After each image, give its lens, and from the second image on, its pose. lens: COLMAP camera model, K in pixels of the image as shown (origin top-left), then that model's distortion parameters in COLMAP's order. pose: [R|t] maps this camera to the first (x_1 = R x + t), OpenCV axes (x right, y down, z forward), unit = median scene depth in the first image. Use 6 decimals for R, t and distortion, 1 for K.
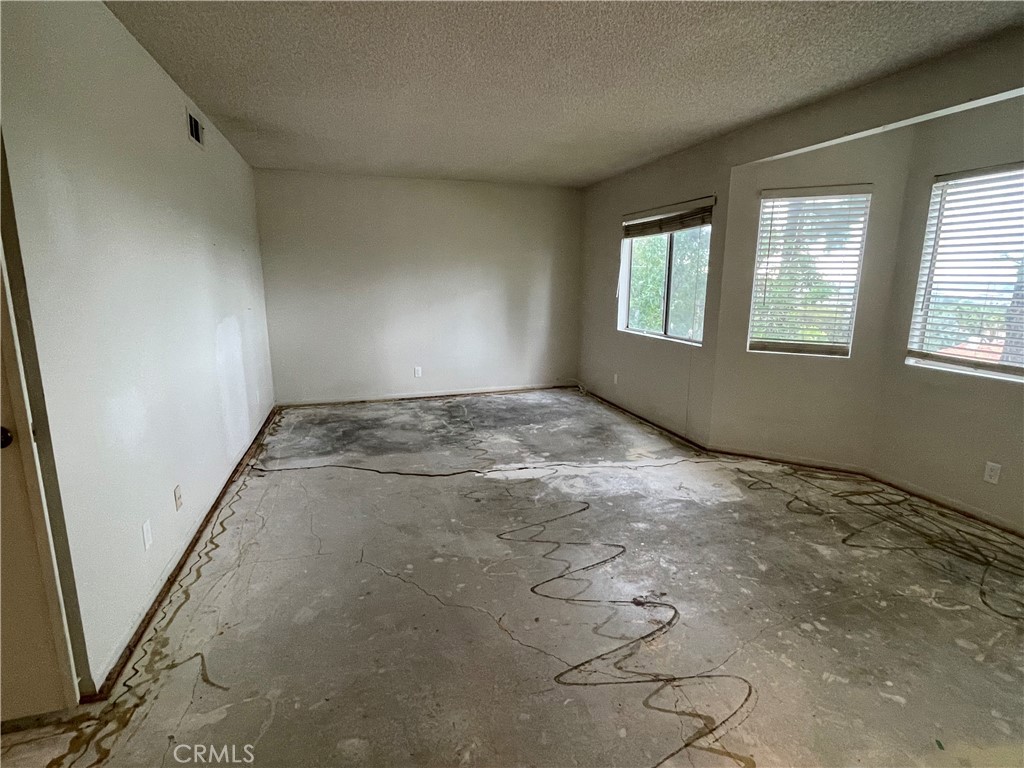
lens RADIAL K [[522.2, 0, 509.8], [0, 522.2, 382.3], [0, 0, 1]] dist [0.005543, -0.002646]
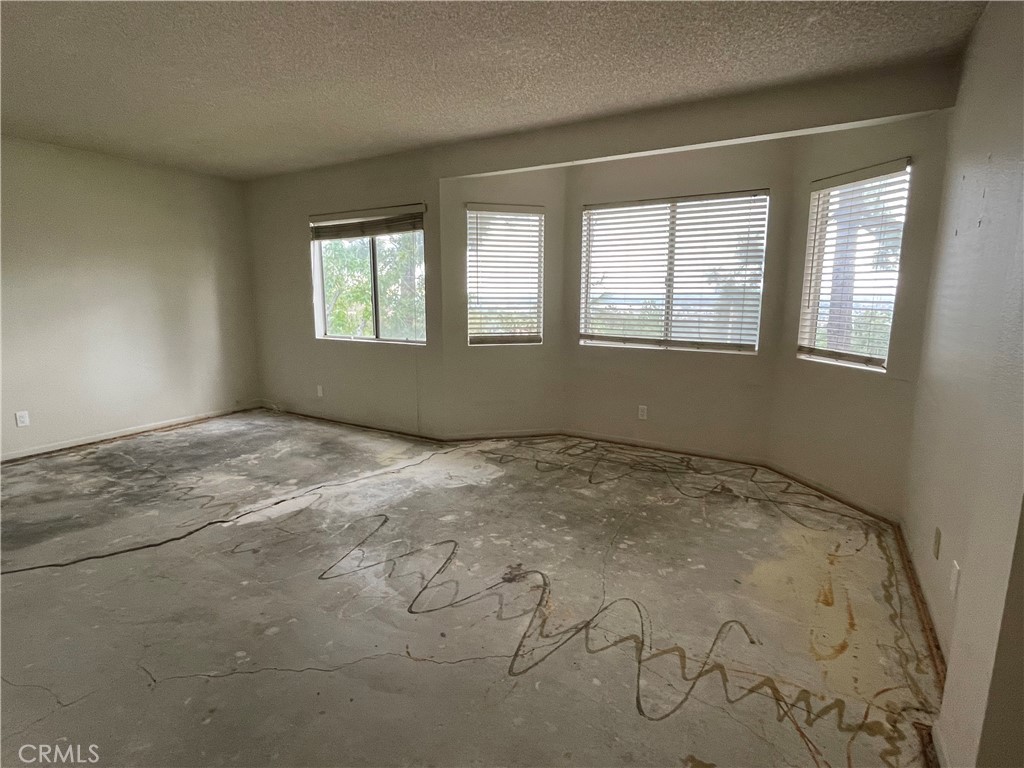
lens RADIAL K [[522.2, 0, 511.1], [0, 522.2, 382.3], [0, 0, 1]] dist [0.005543, -0.002646]
pose [[0.739150, -0.115417, 0.663579, -0.240706], [0.135286, 0.990571, 0.021598, 0.006932], [-0.659815, 0.073809, 0.747795, 0.117551]]
